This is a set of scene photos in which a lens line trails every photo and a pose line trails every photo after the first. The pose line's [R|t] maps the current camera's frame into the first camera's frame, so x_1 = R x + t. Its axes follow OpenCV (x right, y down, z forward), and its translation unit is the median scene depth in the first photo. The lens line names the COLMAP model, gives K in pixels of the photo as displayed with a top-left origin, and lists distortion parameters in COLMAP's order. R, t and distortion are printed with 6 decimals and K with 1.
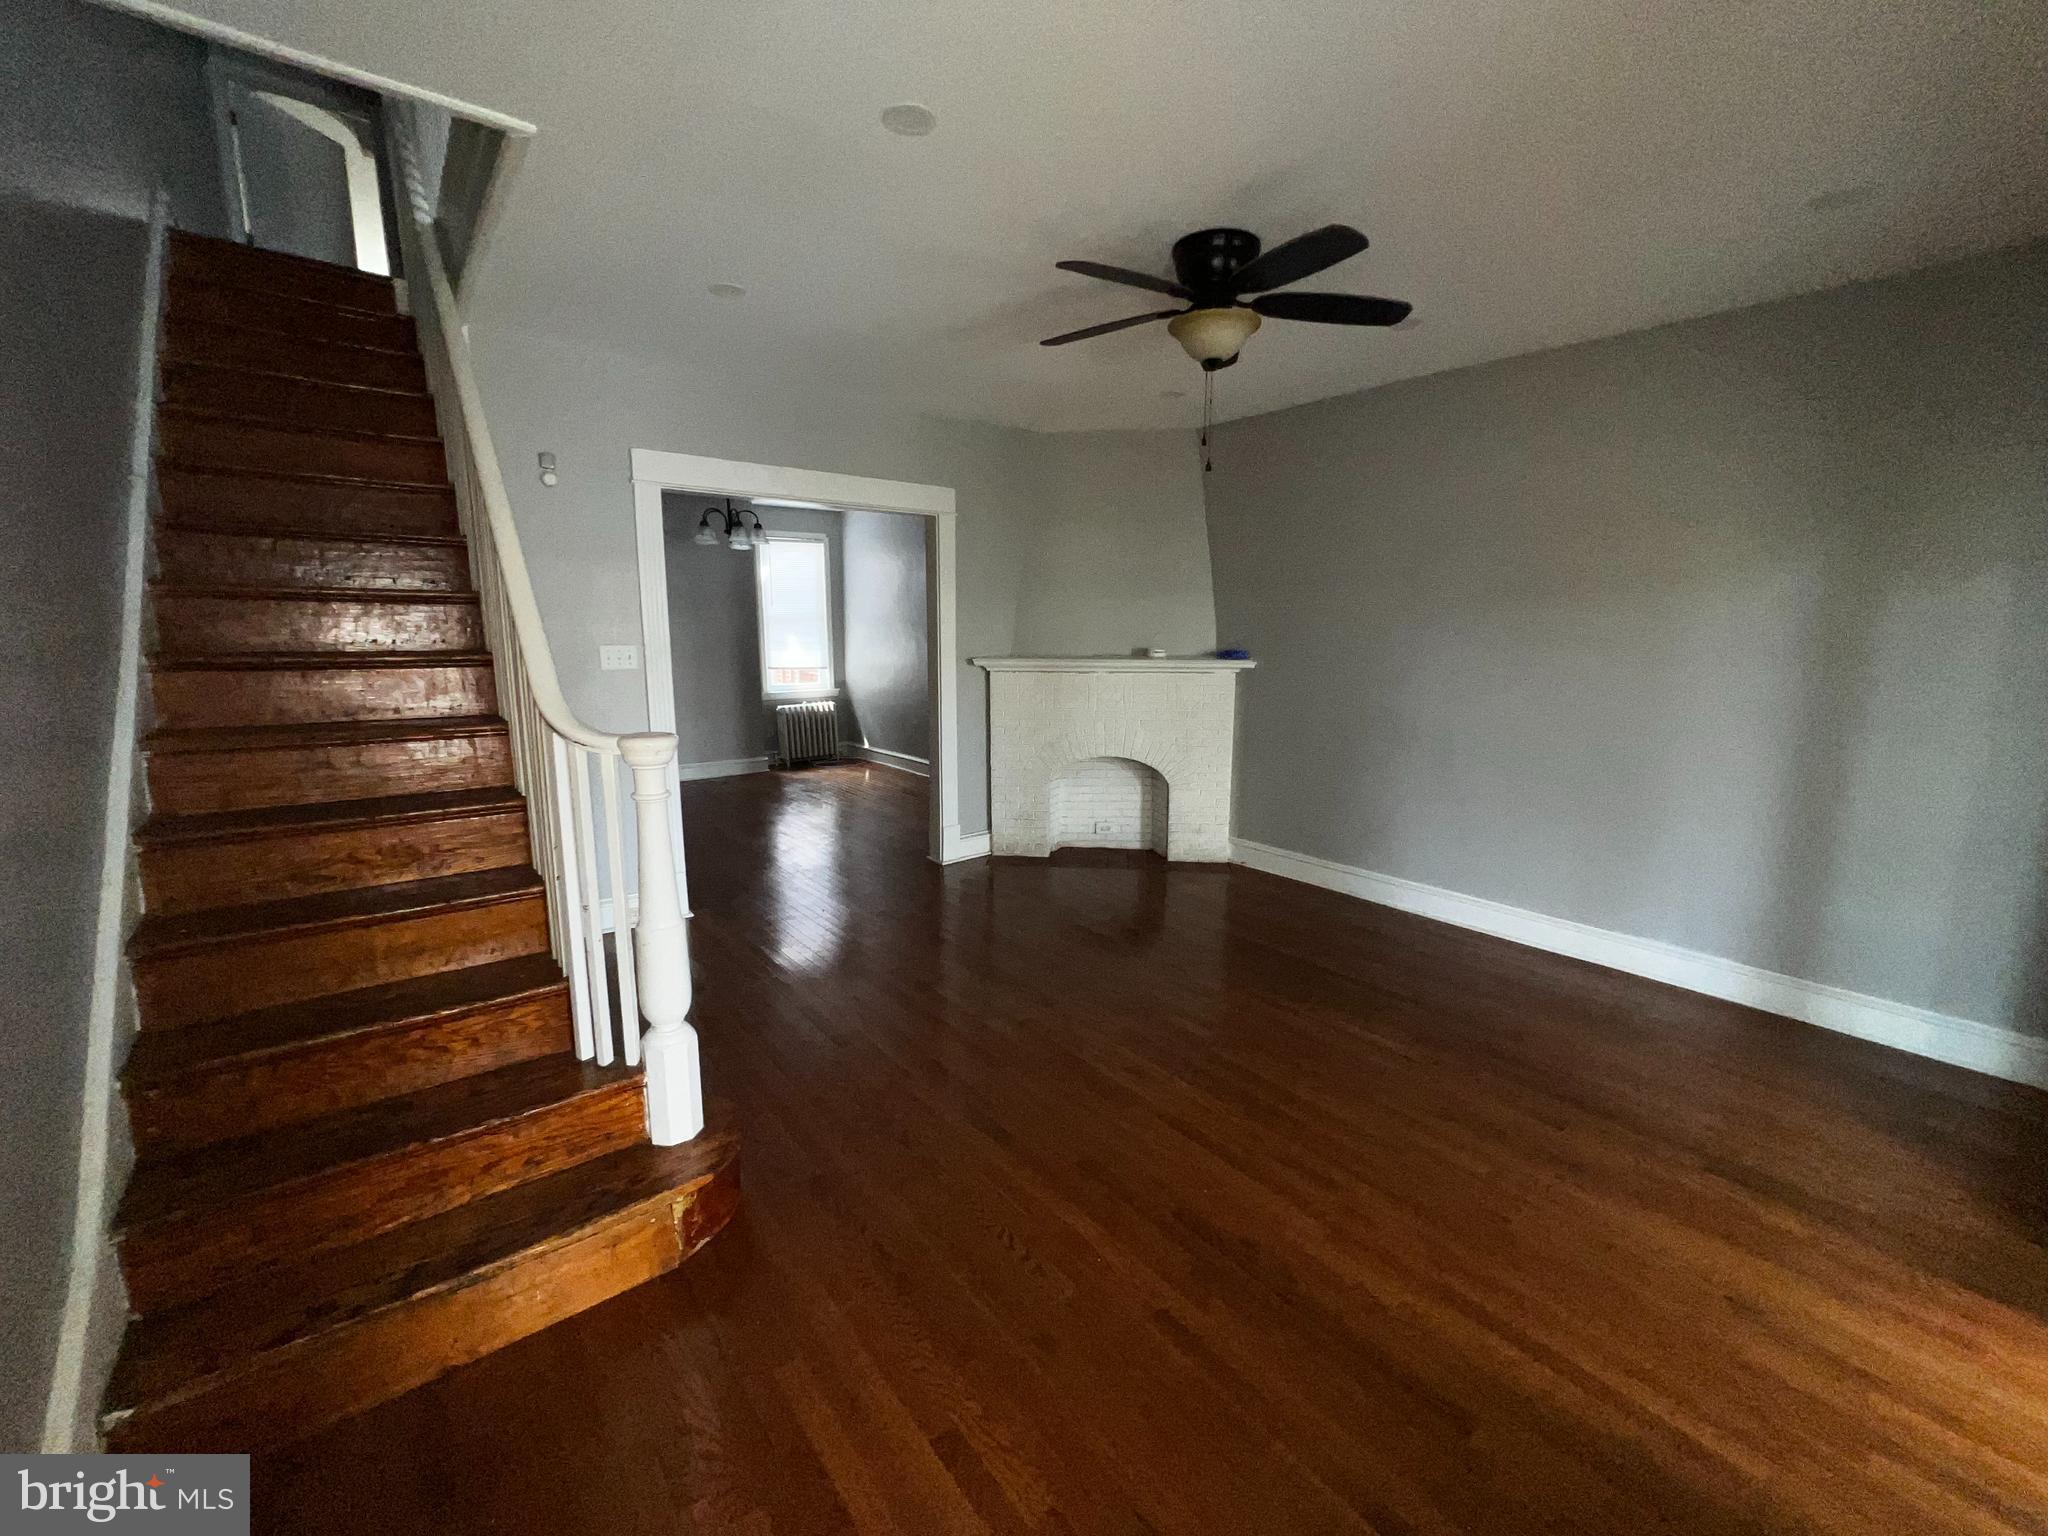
lens RADIAL K [[823.7, 0, 1025.1], [0, 823.7, 773.5], [0, 0, 1]] dist [-0.002592, 0.001434]
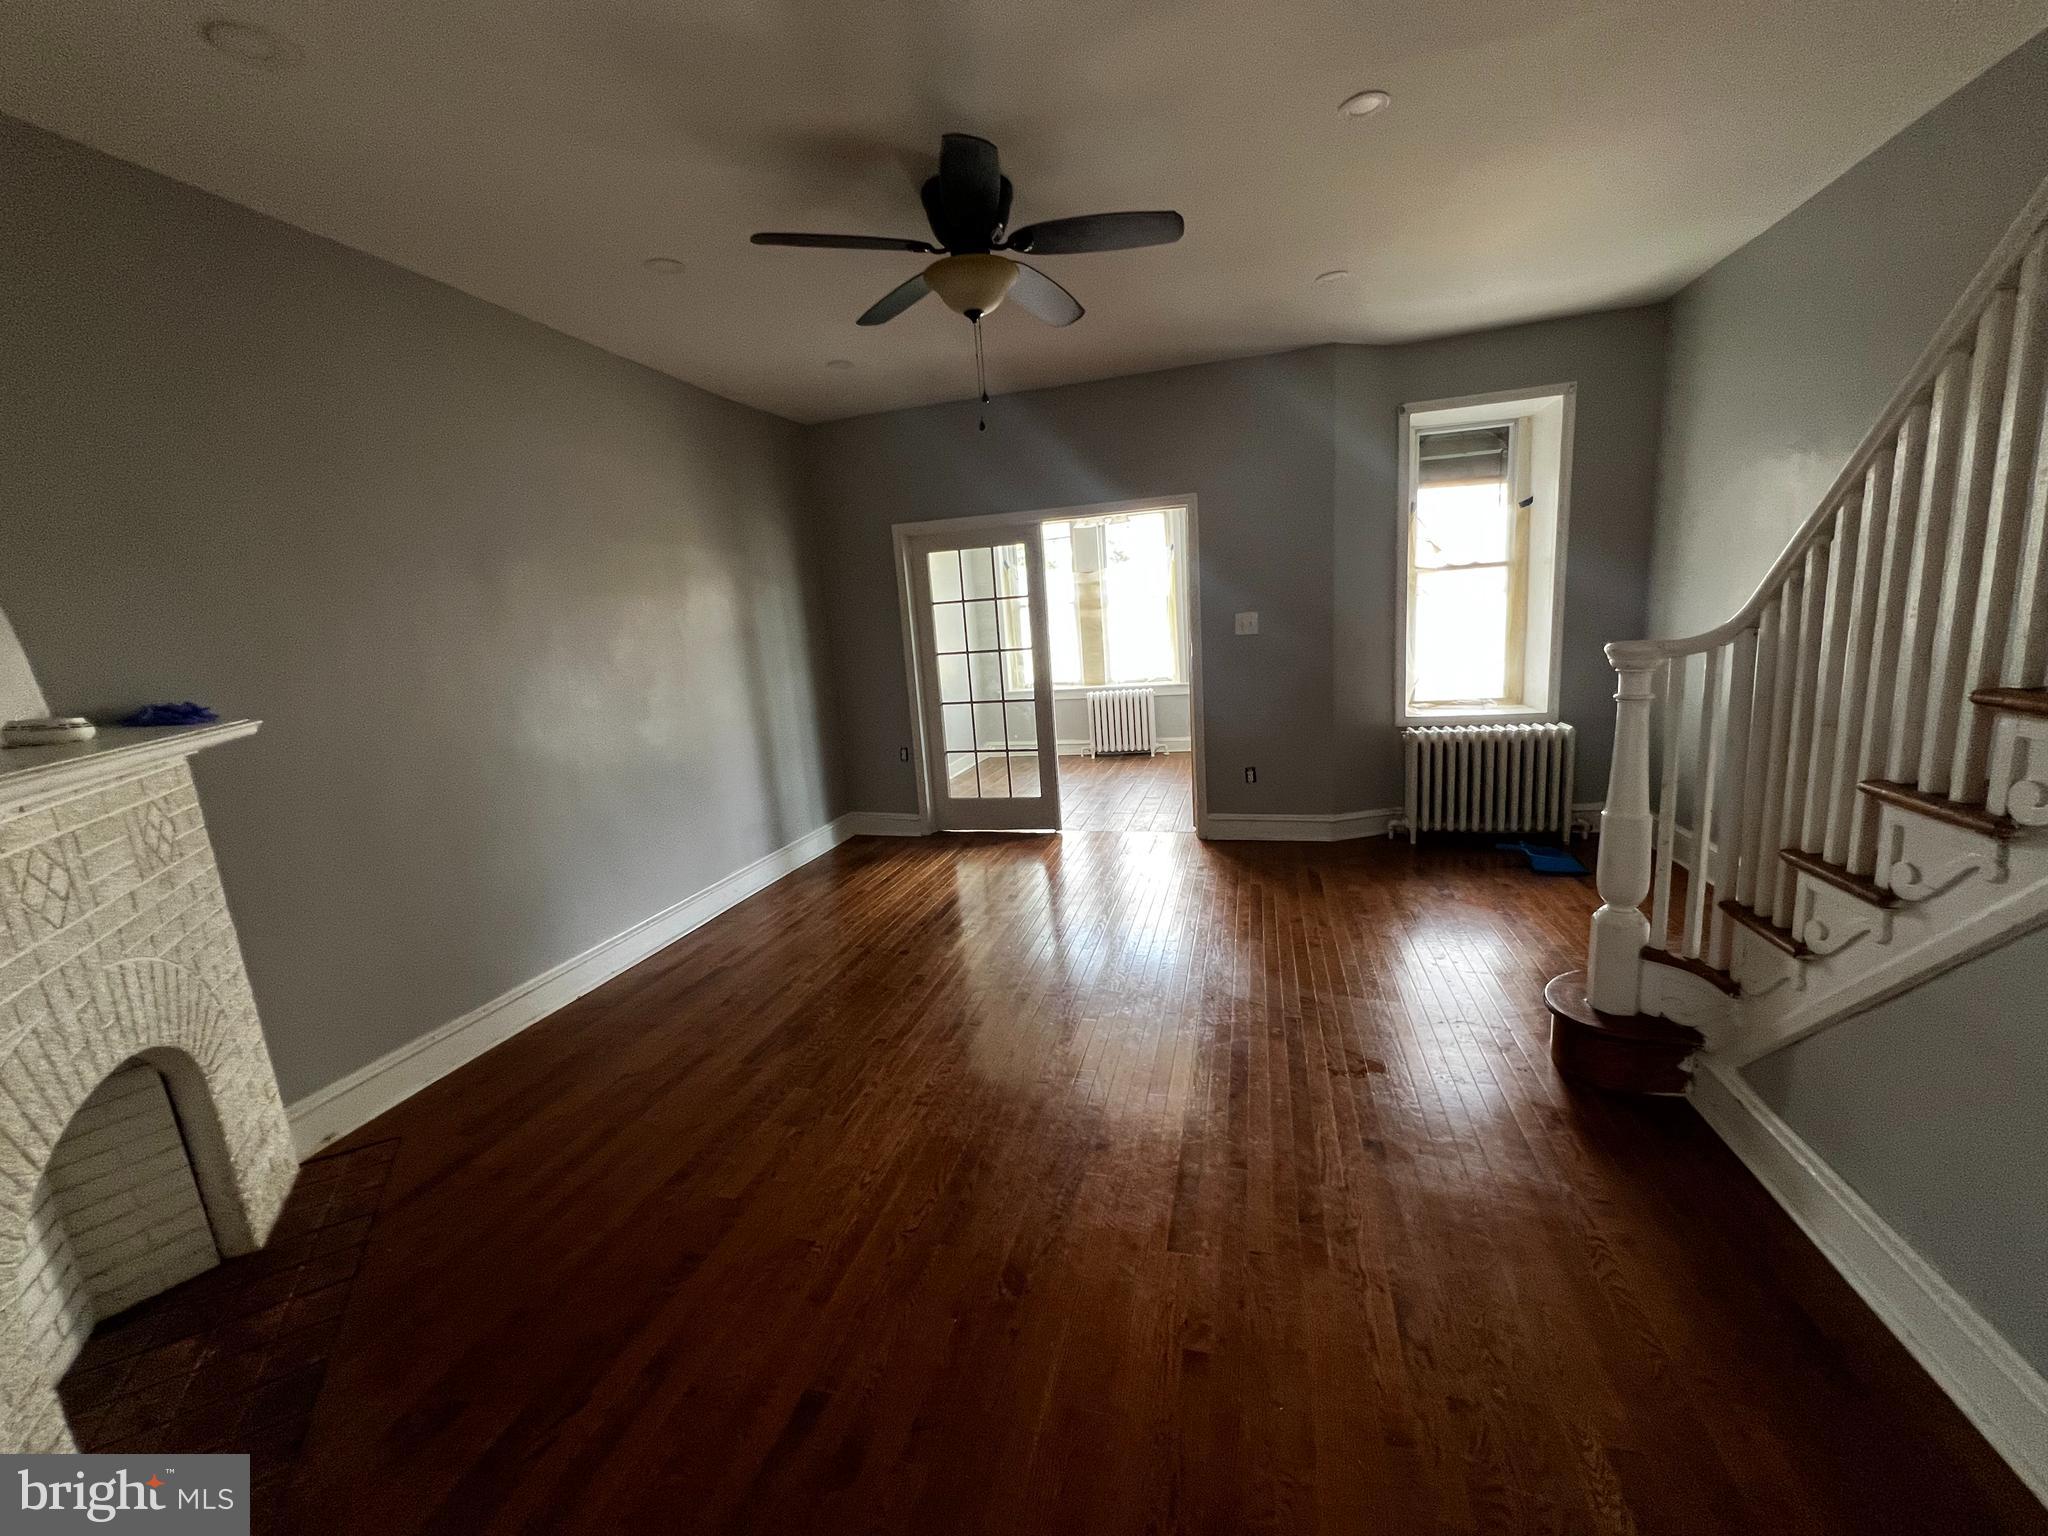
lens RADIAL K [[823.7, 0, 1024.7], [0, 823.7, 769.8], [0, 0, 1]] dist [-0.002592, 0.001434]
pose [[-0.592183, -0.111210, 0.798093, -0.327710], [0.211299, 0.934343, 0.286978, -0.141603], [-0.777607, 0.338580, -0.529803, 0.860523]]
